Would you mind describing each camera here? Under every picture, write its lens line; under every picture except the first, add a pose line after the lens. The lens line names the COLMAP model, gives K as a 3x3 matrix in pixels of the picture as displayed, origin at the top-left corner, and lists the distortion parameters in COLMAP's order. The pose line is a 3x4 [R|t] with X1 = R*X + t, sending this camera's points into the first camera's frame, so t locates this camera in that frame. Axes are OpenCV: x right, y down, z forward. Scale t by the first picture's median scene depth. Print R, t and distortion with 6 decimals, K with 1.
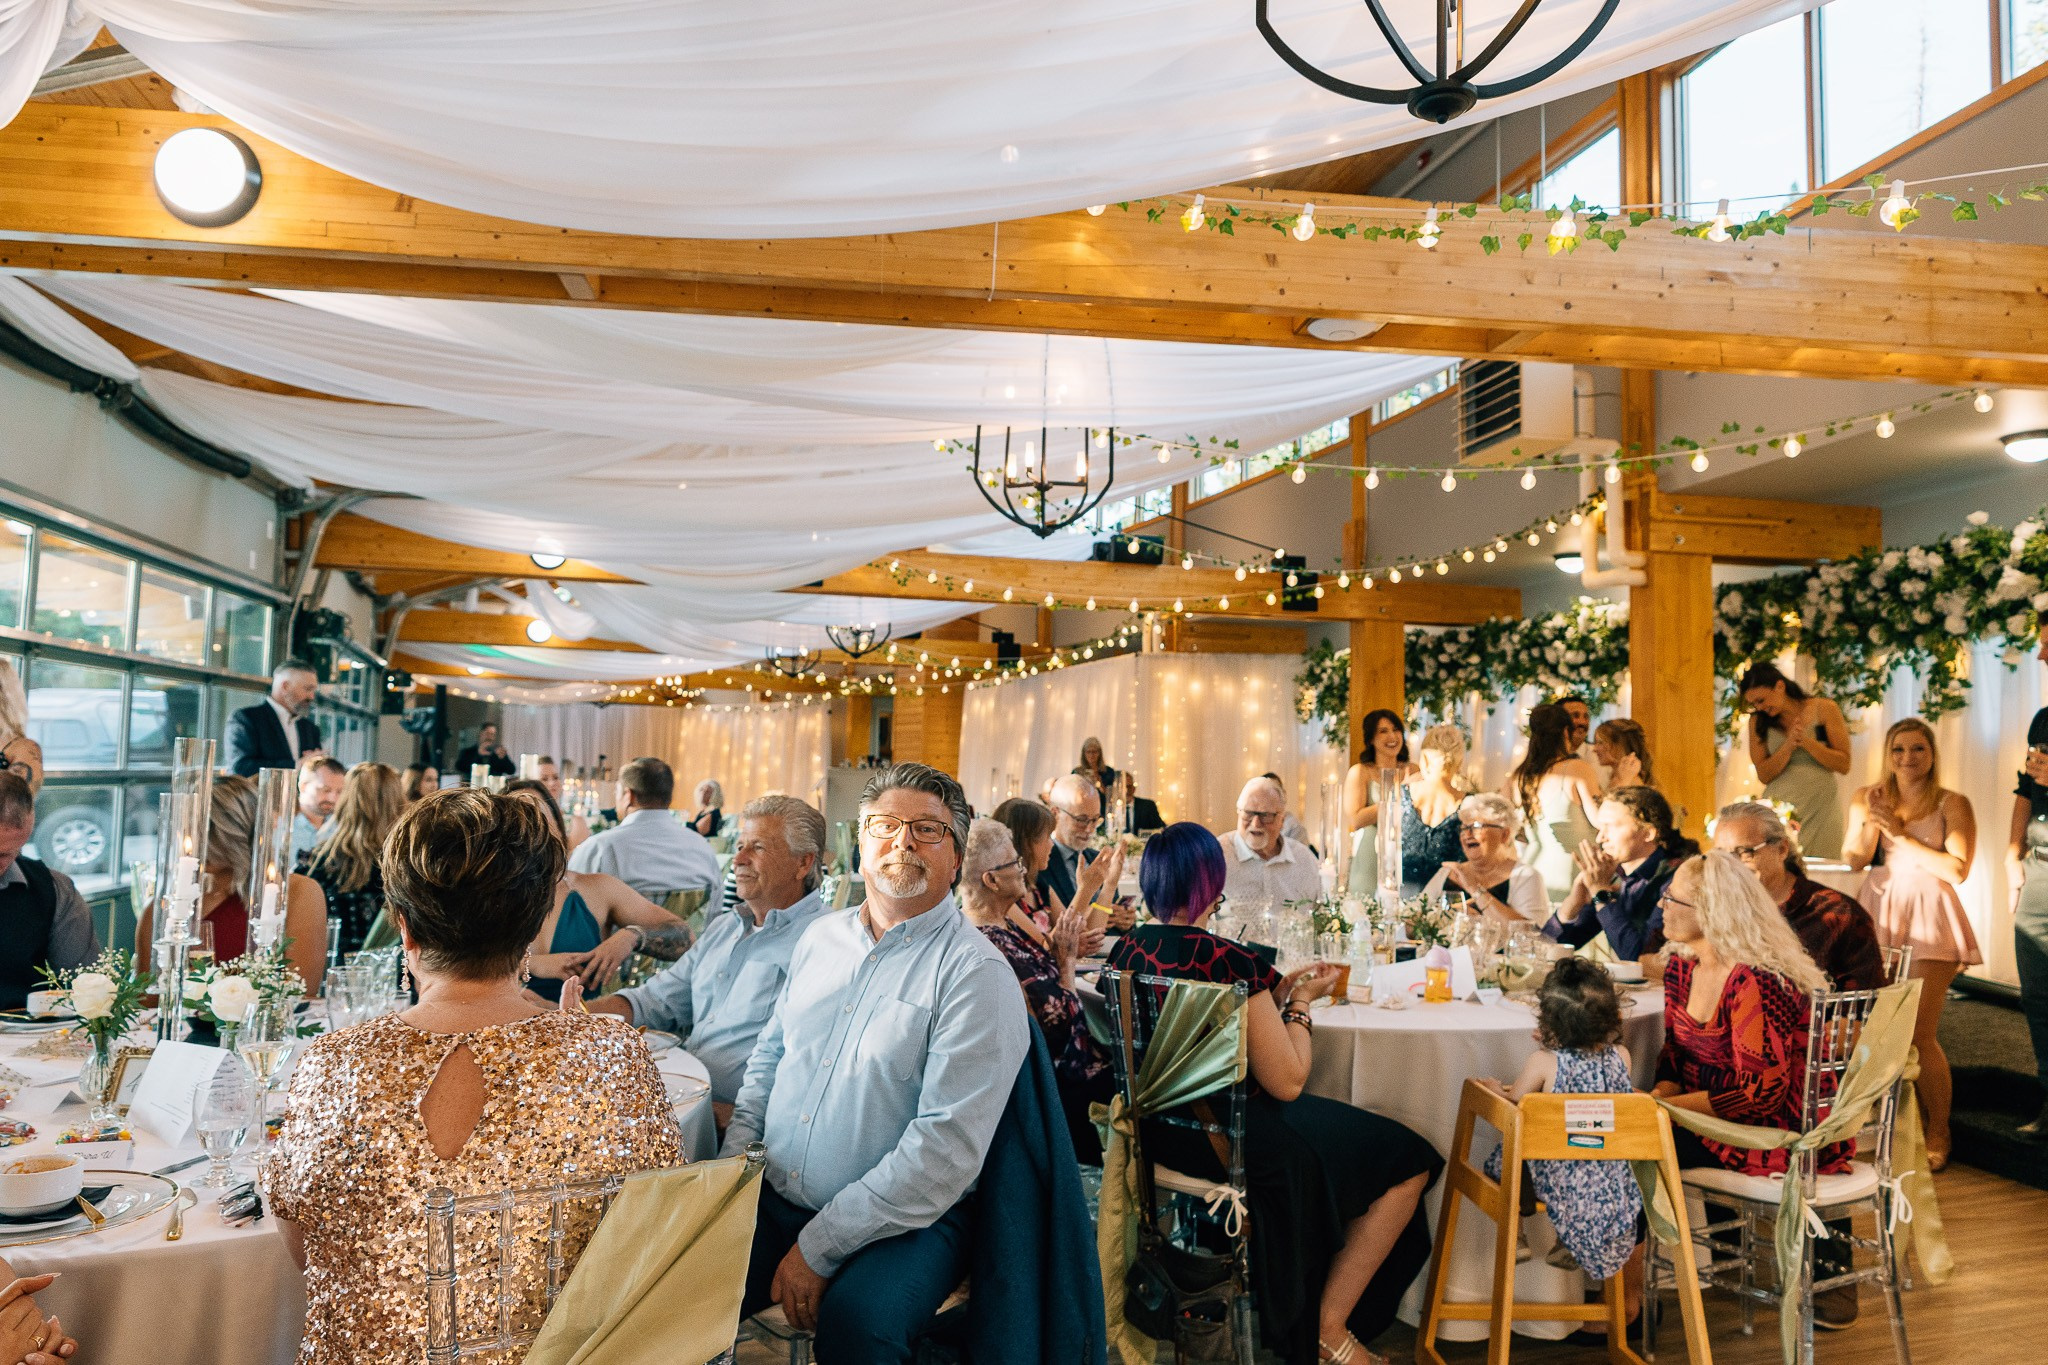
lens RADIAL K [[1404.5, 0, 1026.2], [0, 1404.5, 677.1], [0, 0, 1]] dist [0.003878, 0.000266]
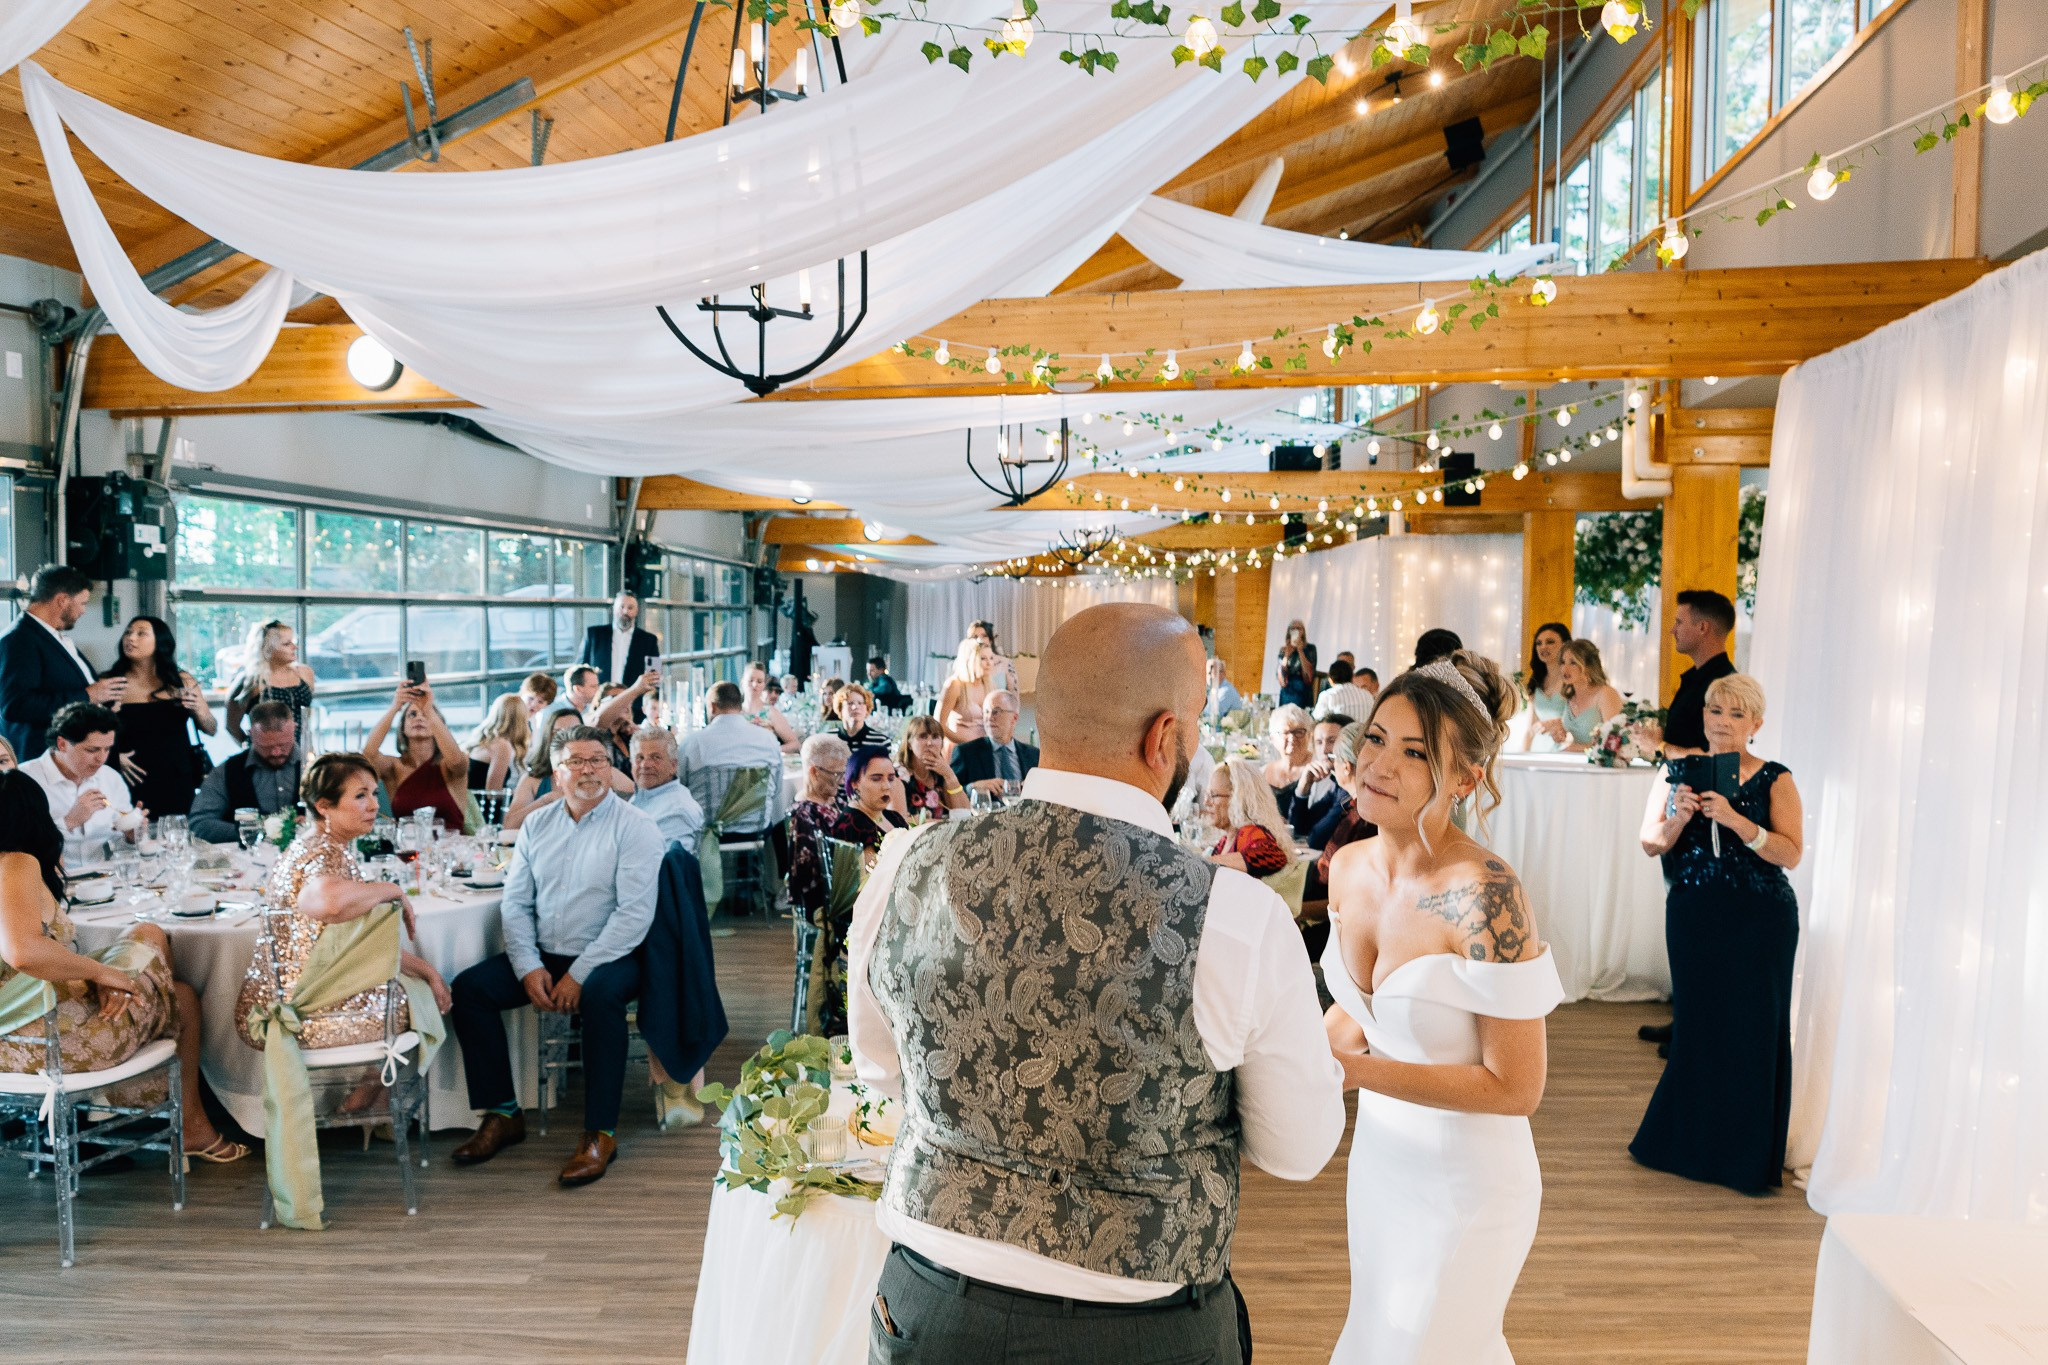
lens RADIAL K [[1404.5, 0, 1033.1], [0, 1404.5, 685.4], [0, 0, 1]] dist [0.003878, 0.000266]
pose [[0.946759, 0.003851, -0.321920, 0.282461], [0.032756, 0.993587, 0.108222, -0.046212], [0.320272, -0.113005, 0.940561, -0.156563]]
